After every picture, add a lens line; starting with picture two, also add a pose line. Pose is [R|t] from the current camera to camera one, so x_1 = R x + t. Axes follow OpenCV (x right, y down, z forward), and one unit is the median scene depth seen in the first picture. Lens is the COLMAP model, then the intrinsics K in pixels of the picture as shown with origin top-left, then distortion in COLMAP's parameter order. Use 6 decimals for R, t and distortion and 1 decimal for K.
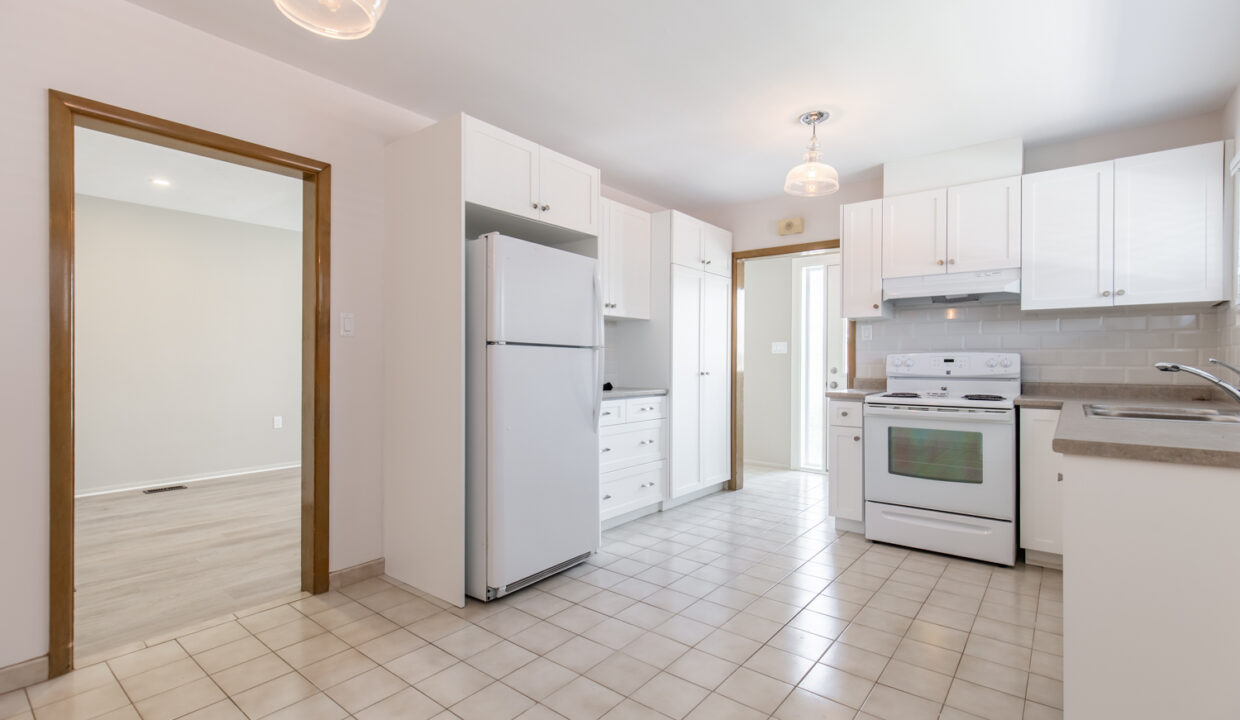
lens RADIAL K [[562.6, 0, 619.7], [0, 562.6, 361.4], [0, 0, 1]] dist [0.015153, 0.000192]
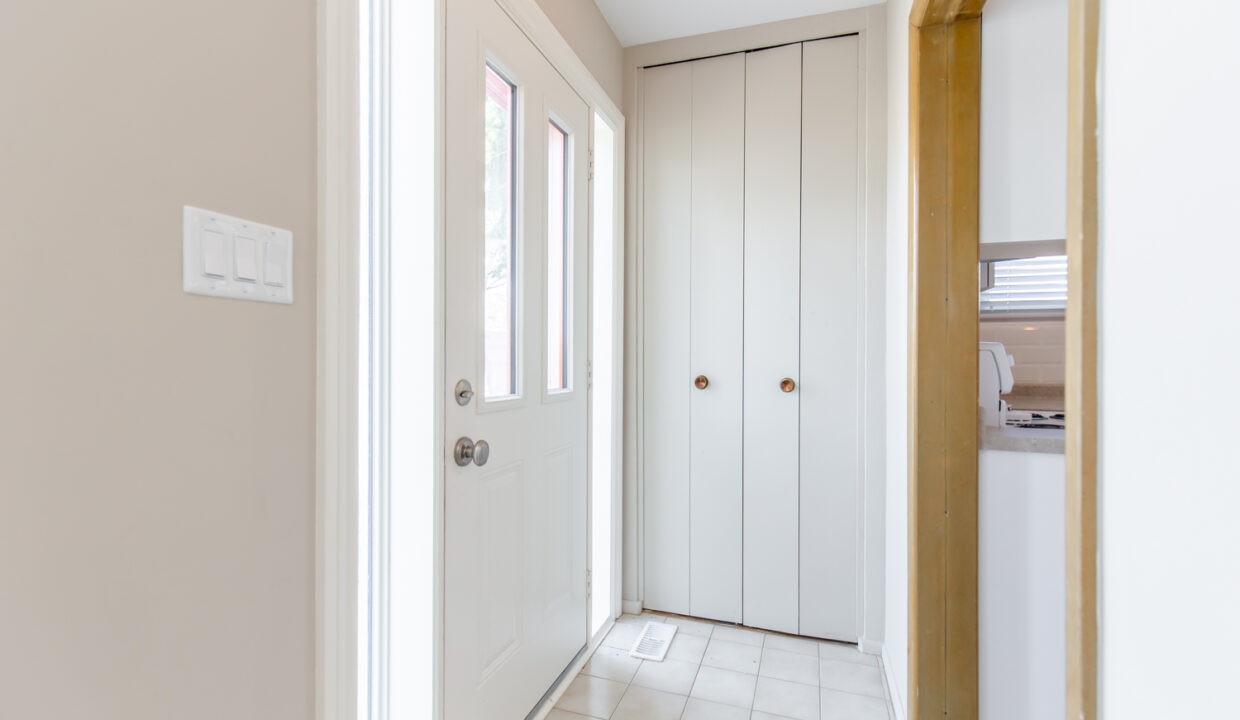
lens RADIAL K [[562.6, 0, 620.0], [0, 562.6, 356.4], [0, 0, 1]] dist [0.015153, 0.000192]
pose [[-0.338786, -0.007481, 0.940834, 0.119657], [-0.004367, 0.999970, 0.006379, -0.001137], [-0.940853, -0.001948, -0.338809, 0.961764]]
